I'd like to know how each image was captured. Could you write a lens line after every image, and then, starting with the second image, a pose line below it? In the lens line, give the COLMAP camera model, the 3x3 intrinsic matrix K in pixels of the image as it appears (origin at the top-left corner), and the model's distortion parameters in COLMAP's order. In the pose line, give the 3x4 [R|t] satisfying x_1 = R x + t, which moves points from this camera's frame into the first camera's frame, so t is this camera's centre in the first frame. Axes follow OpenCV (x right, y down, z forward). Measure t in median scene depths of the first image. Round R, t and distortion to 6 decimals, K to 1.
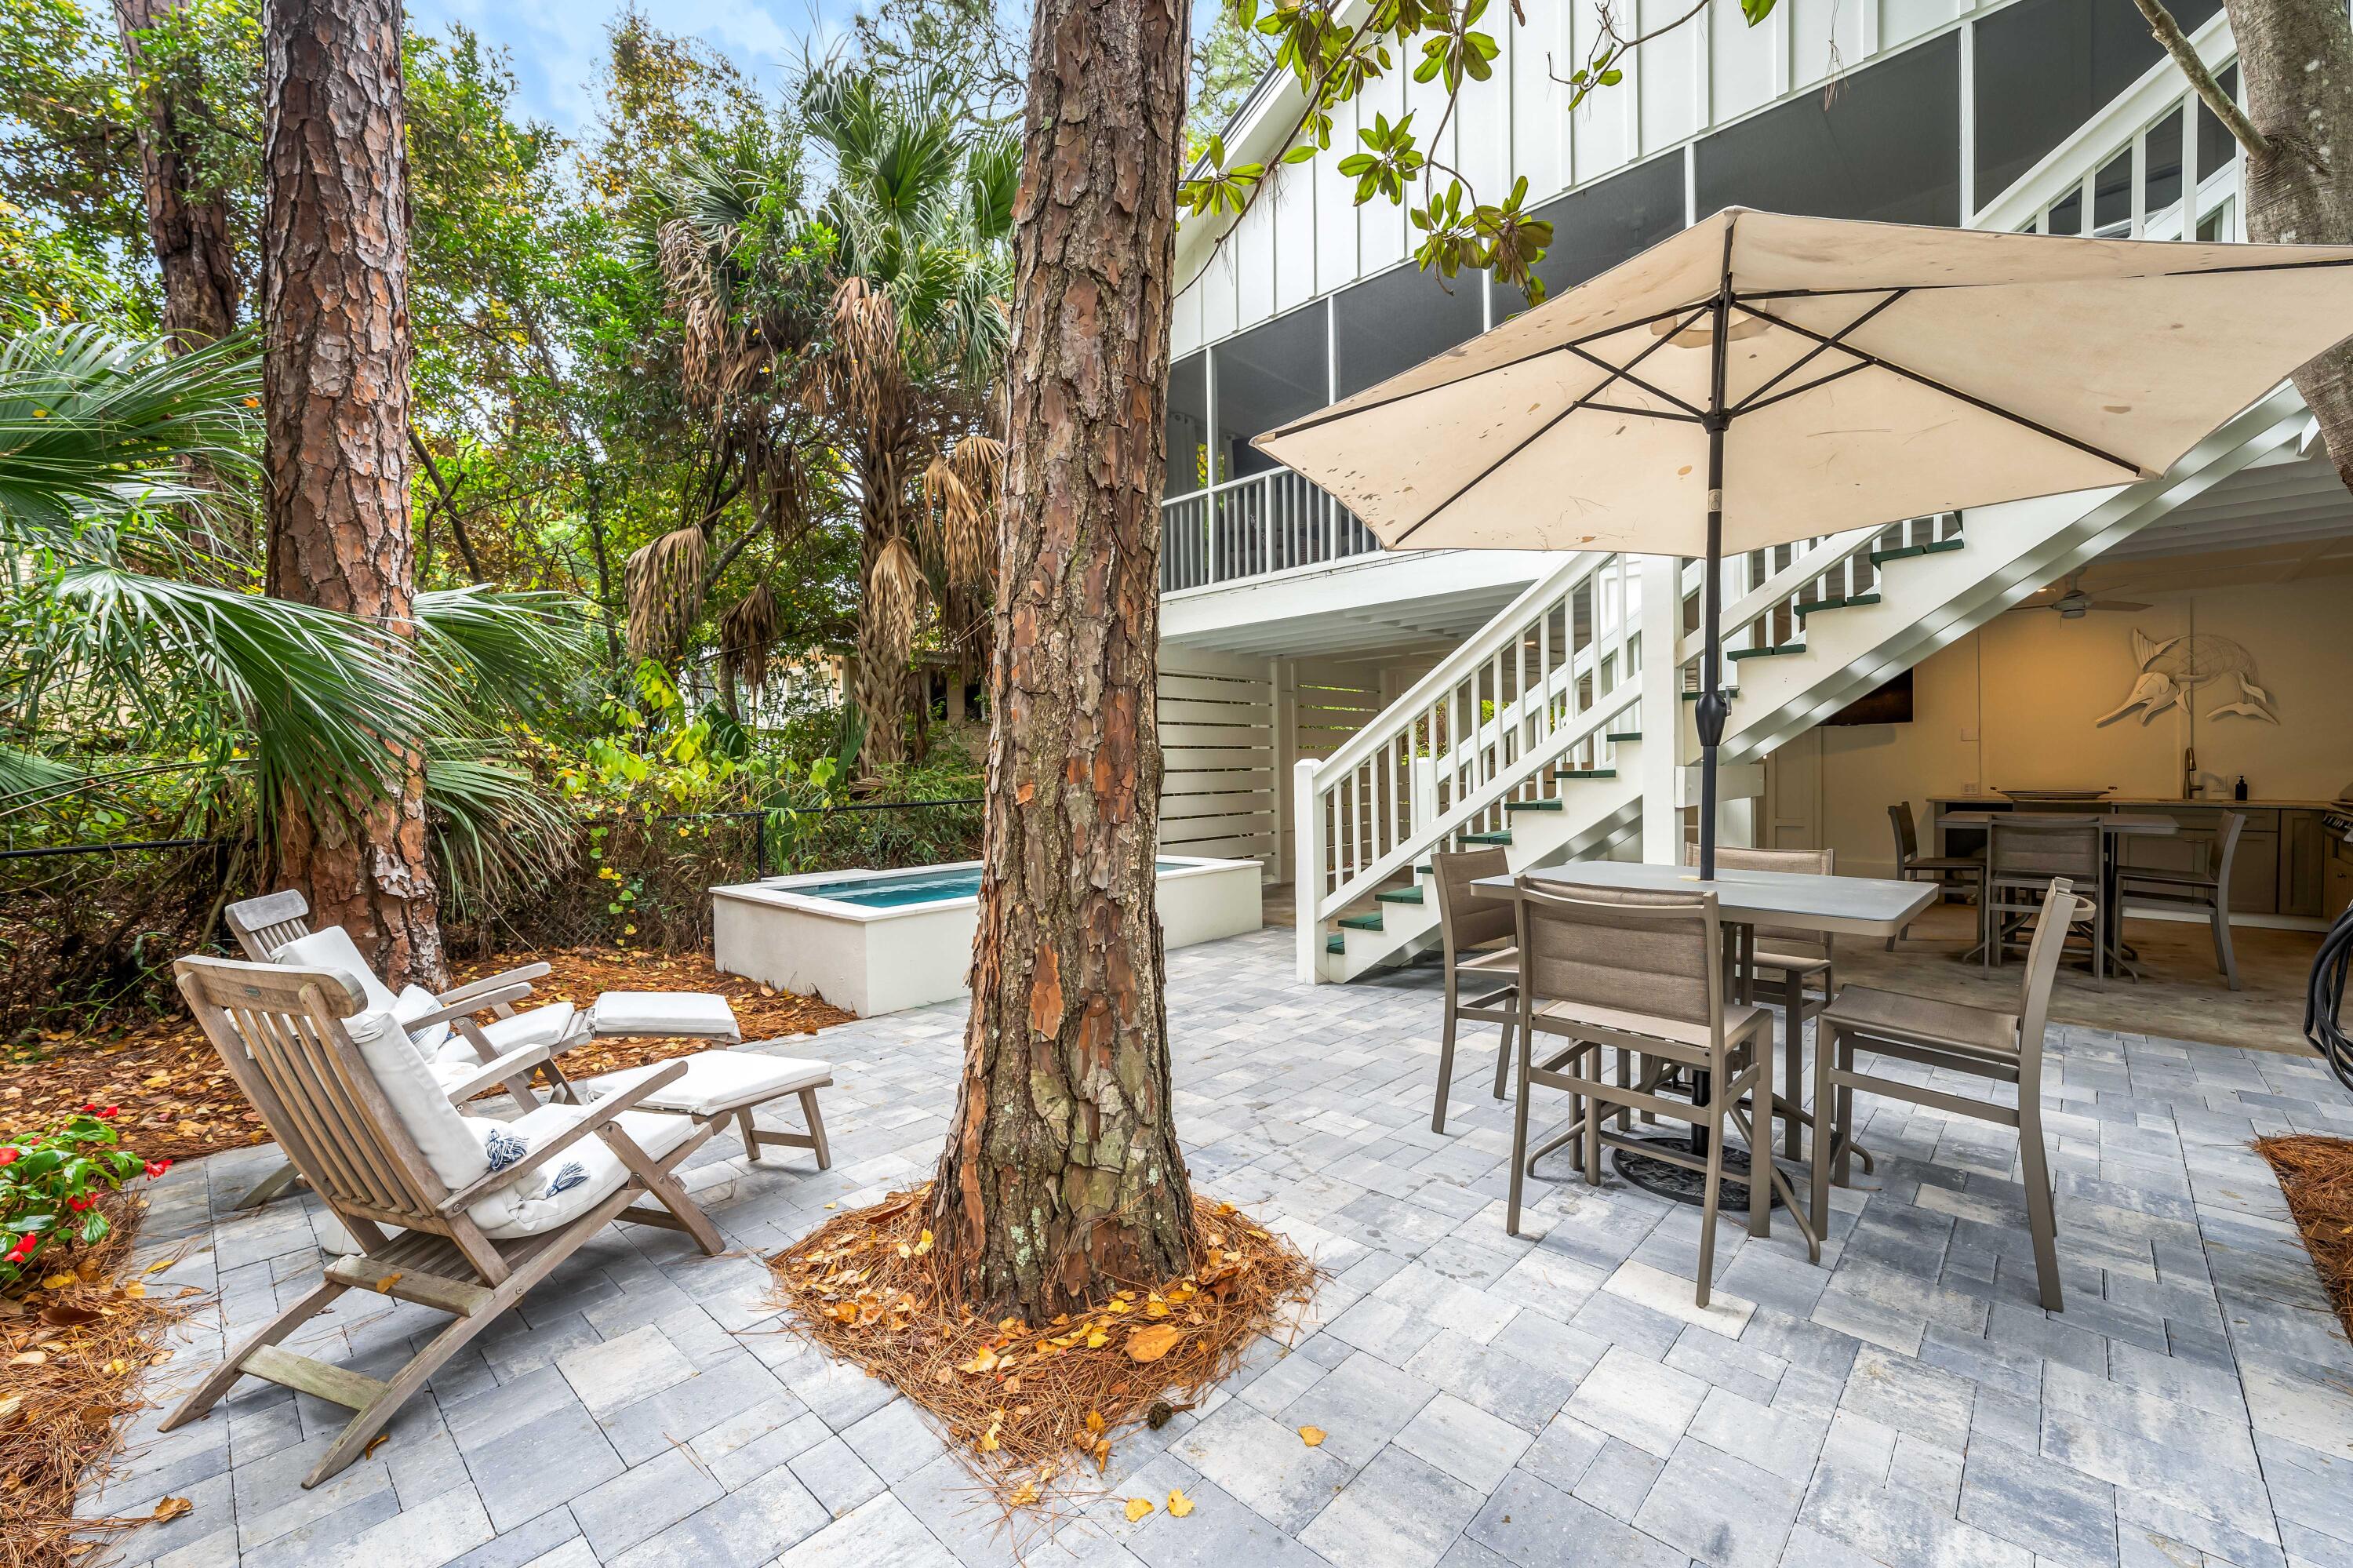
lens RADIAL K [[958.3, 0, 1172.5], [0, 958.3, 789.9], [0, 0, 1]] dist [-0.000915, -0.000030]
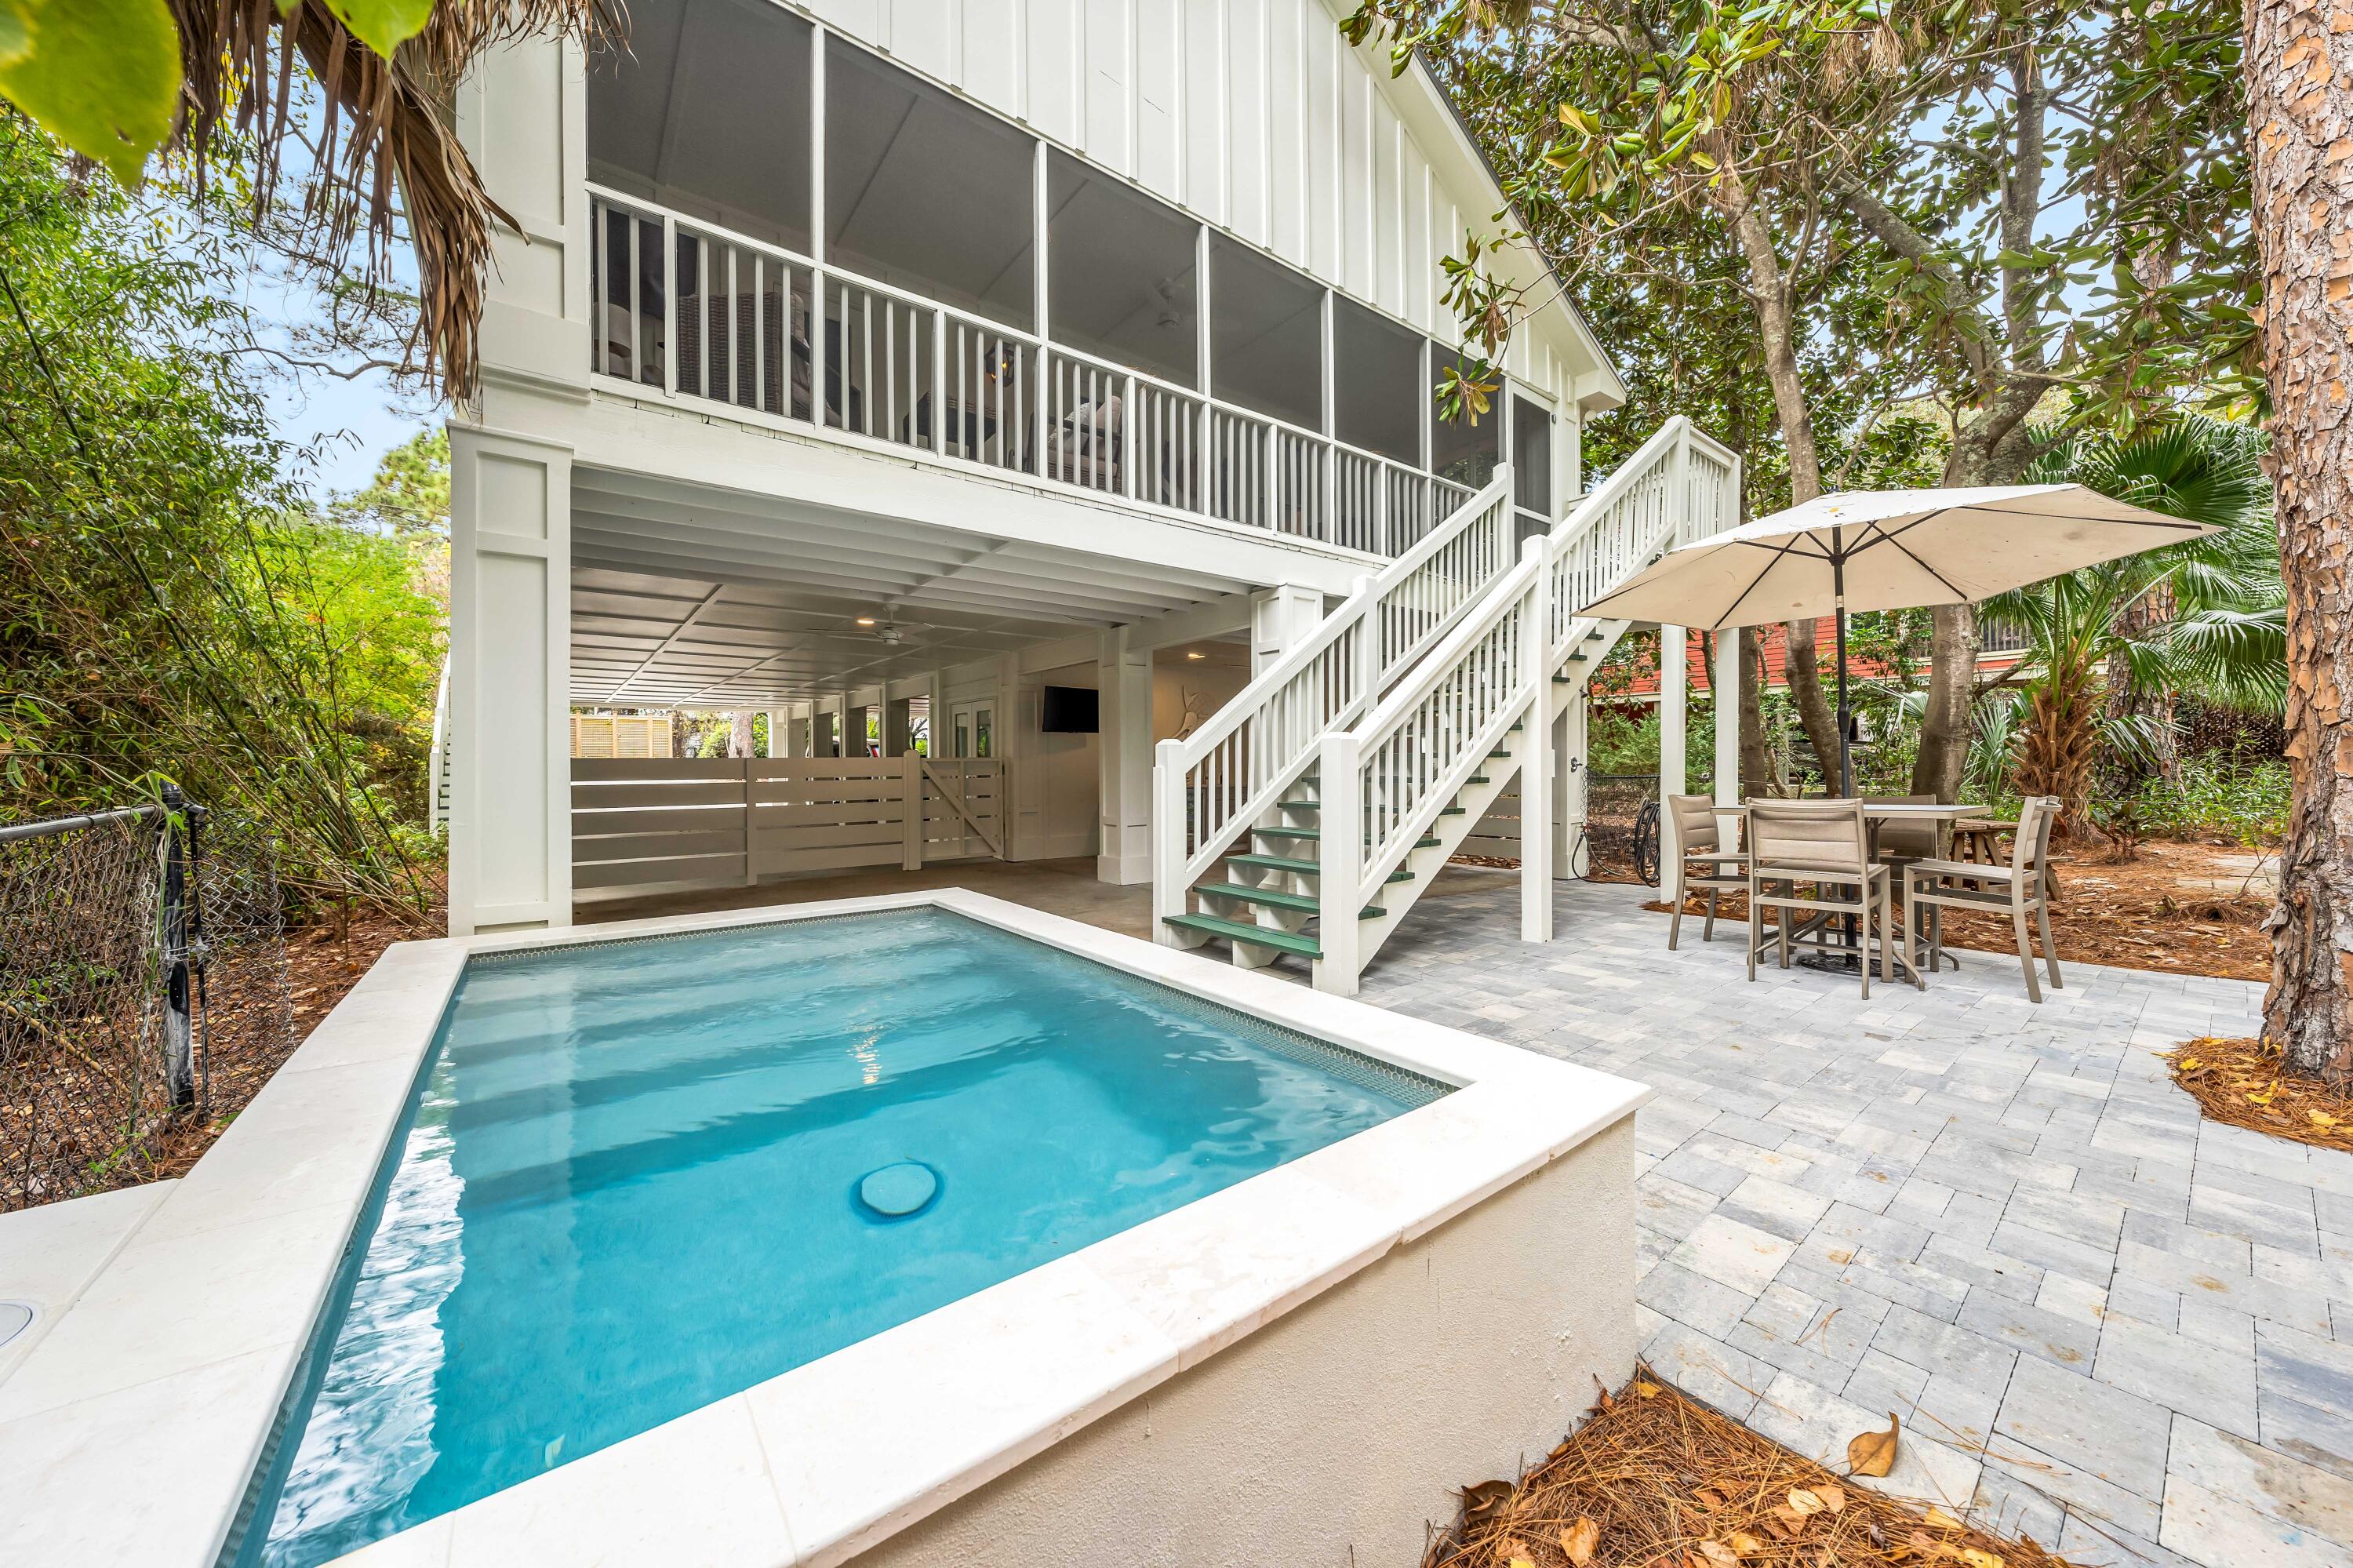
lens RADIAL K [[808.5, 0, 1195.5], [0, 808.5, 783.9], [0, 0, 1]] dist [-0.000784, -0.000076]
pose [[0.130205, 0.011002, 0.991426, -0.684679], [0.026930, 0.999530, -0.014629, 0.025390], [-0.991121, 0.028603, 0.129848, 1.214179]]
